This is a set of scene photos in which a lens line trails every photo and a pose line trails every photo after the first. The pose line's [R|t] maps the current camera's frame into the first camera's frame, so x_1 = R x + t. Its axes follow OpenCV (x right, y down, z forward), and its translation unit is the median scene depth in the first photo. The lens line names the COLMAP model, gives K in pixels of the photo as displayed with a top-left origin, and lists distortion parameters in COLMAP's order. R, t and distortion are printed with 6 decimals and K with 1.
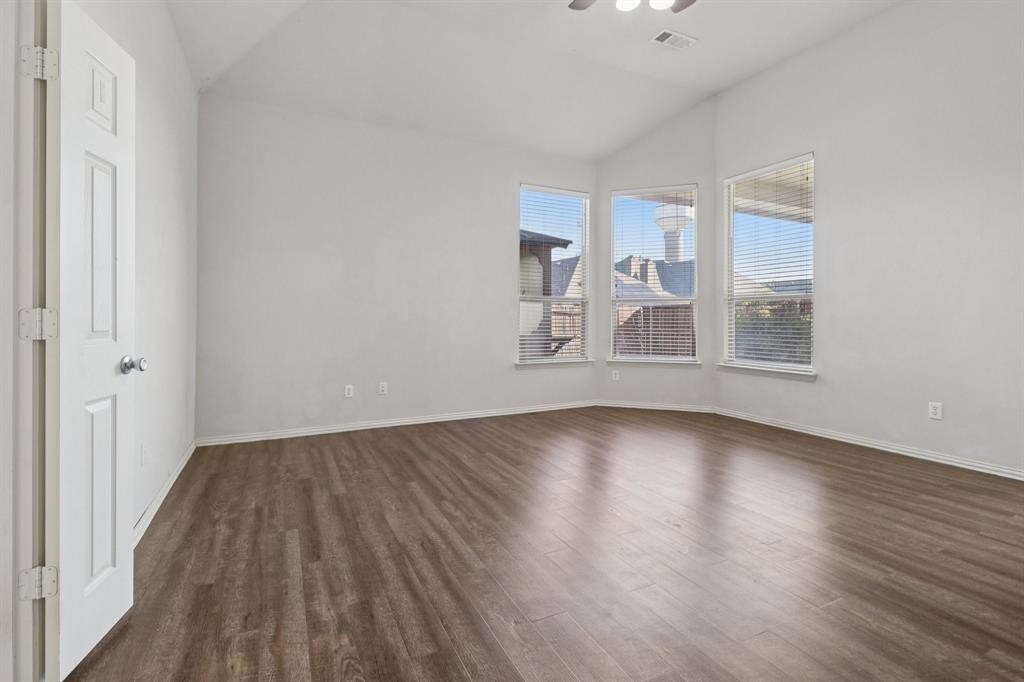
lens RADIAL K [[465.5, 0, 516.8], [0, 465.5, 320.8], [0, 0, 1]] dist [0.015132, -0.000080]
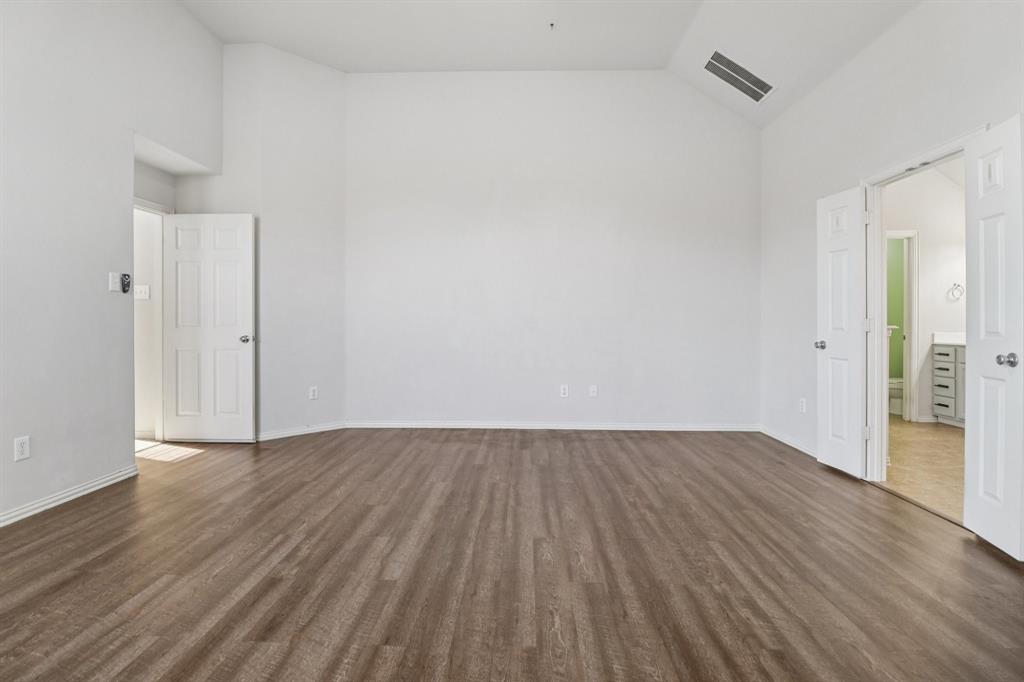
lens RADIAL K [[476.1, 0, 518.5], [0, 476.1, 320.7], [0, 0, 1]] dist [-0.000842, -0.010411]
pose [[-0.882369, -0.005208, 0.470530, -0.085854], [-0.000785, 0.999954, 0.009595, -0.008379], [-0.470558, 0.008097, -0.882332, 0.945258]]
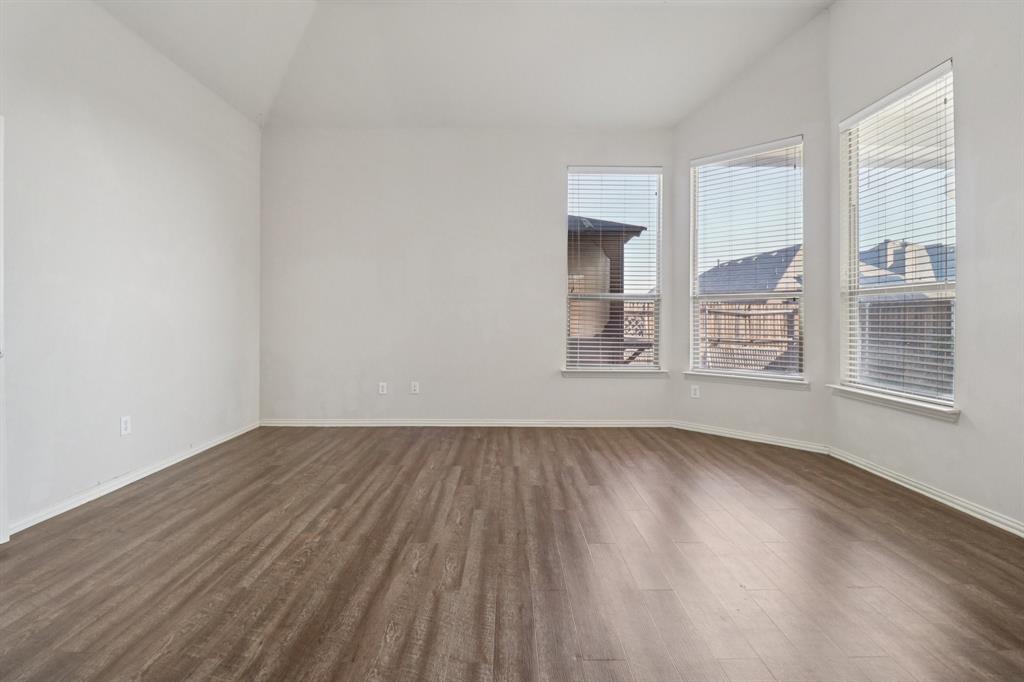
lens RADIAL K [[476.1, 0, 518.5], [0, 476.1, 320.7], [0, 0, 1]] dist [-0.000842, -0.010411]
pose [[0.899969, 0.006548, -0.435905, 0.349389], [-0.007117, 0.999975, 0.000327, -0.002208], [0.435896, 0.002808, 0.899993, 0.163143]]
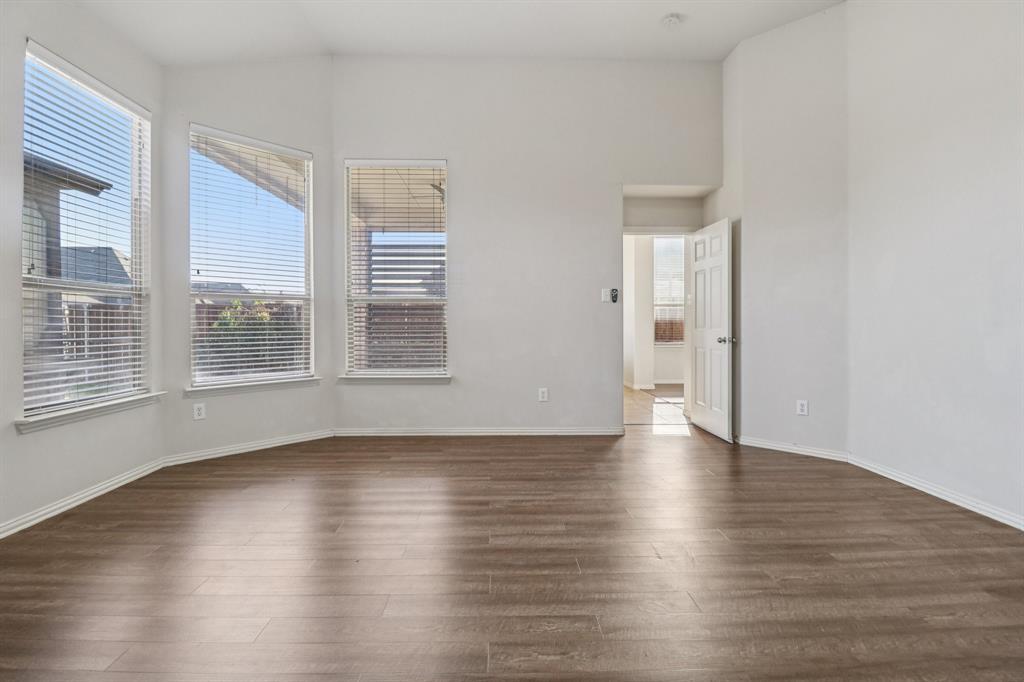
lens RADIAL K [[473.2, 0, 494.6], [0, 473.2, 325.0], [0, 0, 1]] dist [0.000101, -0.009278]
pose [[0.448706, -0.004915, 0.893666, -0.222797], [0.008550, 0.999963, 0.001206, 0.000614], [-0.893638, 0.007100, 0.448731, 0.406252]]
